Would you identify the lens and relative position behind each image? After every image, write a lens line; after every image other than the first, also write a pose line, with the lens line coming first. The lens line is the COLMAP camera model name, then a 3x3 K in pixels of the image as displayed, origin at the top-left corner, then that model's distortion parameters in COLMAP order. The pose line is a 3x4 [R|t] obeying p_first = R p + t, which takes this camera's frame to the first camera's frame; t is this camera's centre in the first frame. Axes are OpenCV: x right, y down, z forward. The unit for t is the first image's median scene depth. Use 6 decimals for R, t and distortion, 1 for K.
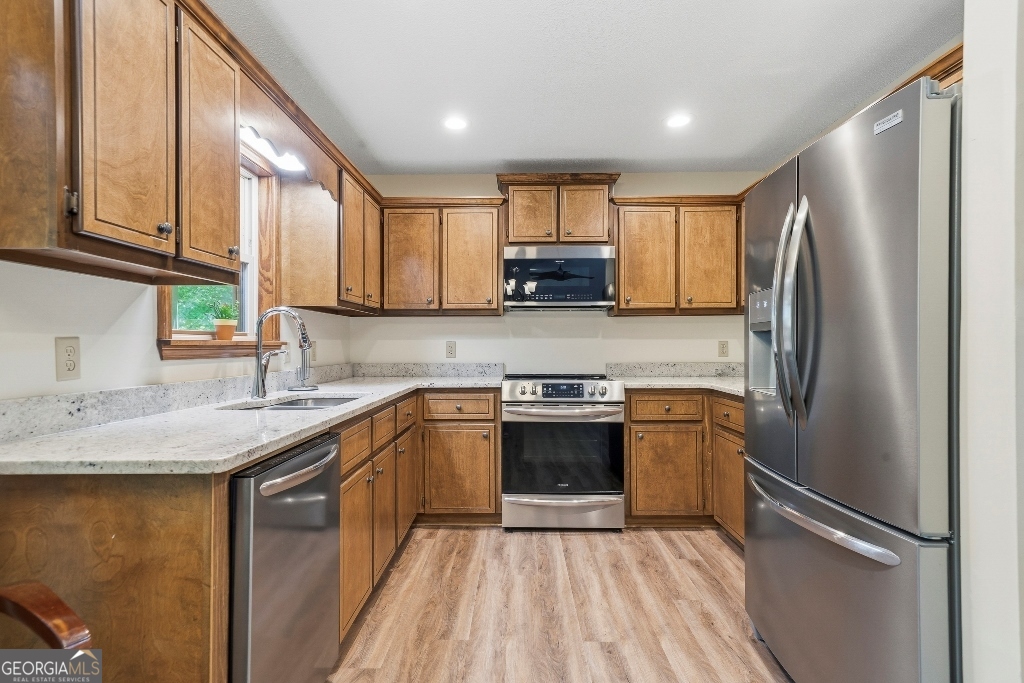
lens RADIAL K [[515.7, 0, 511.6], [0, 515.7, 344.6], [0, 0, 1]] dist [0.017040, -0.000089]
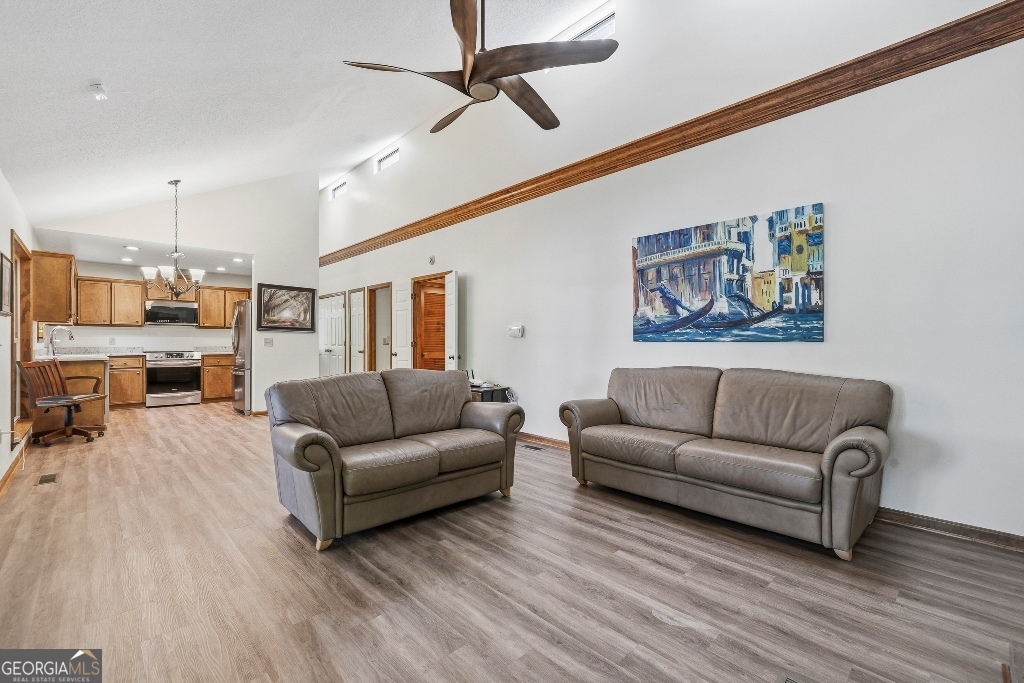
lens RADIAL K [[443.7, 0, 511.5], [0, 443.7, 342.8], [0, 0, 1]] dist [0.001863, 0.000400]
pose [[0.713693, 0.001656, 0.700457, -0.284702], [-0.004405, 0.999988, 0.002125, 0.005591], [-0.700445, -0.004602, 0.713691, -1.999151]]
